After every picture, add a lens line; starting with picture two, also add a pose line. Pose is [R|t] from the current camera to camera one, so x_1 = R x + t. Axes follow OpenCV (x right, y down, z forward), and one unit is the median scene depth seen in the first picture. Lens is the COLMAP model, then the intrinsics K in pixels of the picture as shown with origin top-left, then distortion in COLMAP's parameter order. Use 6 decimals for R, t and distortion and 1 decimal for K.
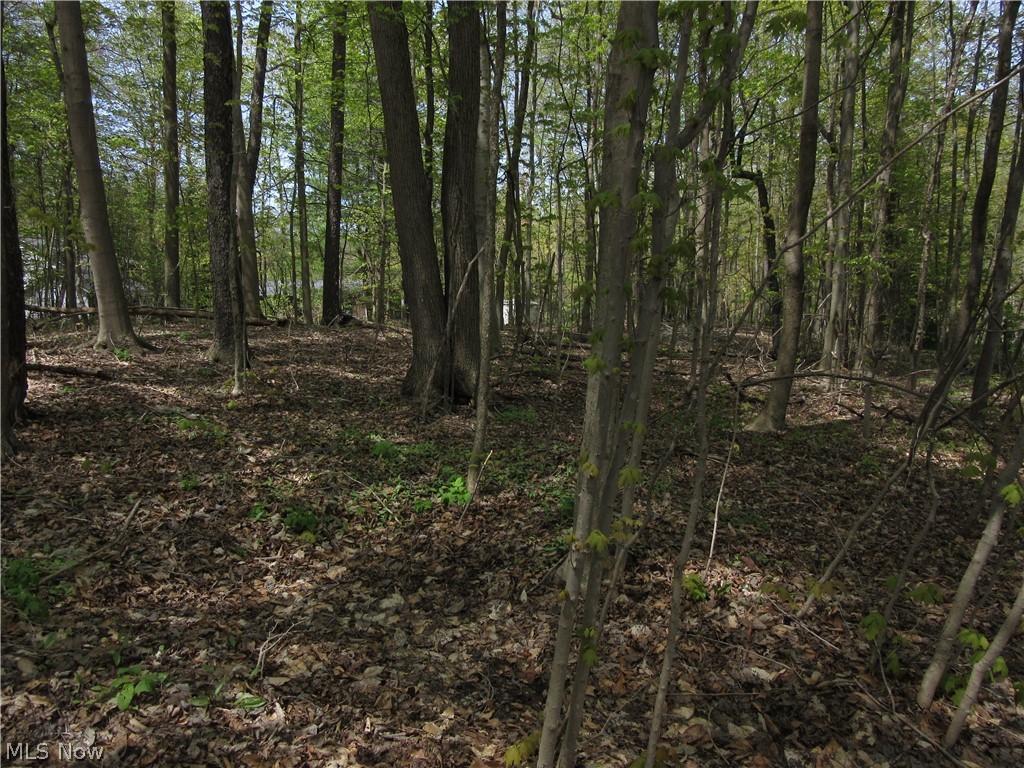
lens RADIAL K [[763.5, 0, 510.1], [0, 763.5, 389.9], [0, 0, 1]] dist [-0.016716, 0.012142]
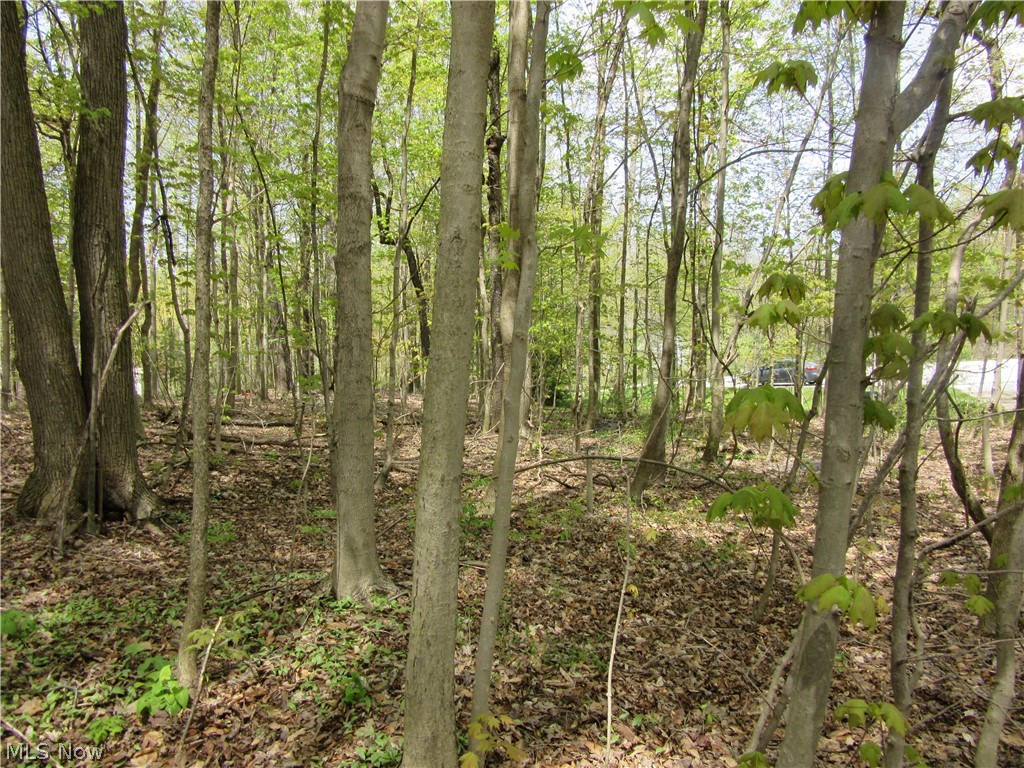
lens RADIAL K [[763.5, 0, 510.1], [0, 763.5, 389.9], [0, 0, 1]] dist [-0.016716, 0.012142]
pose [[0.887688, -0.024322, 0.459803, -0.095717], [0.063493, 0.995530, -0.069917, -0.050940], [-0.456047, 0.091259, 0.885264, 0.282254]]
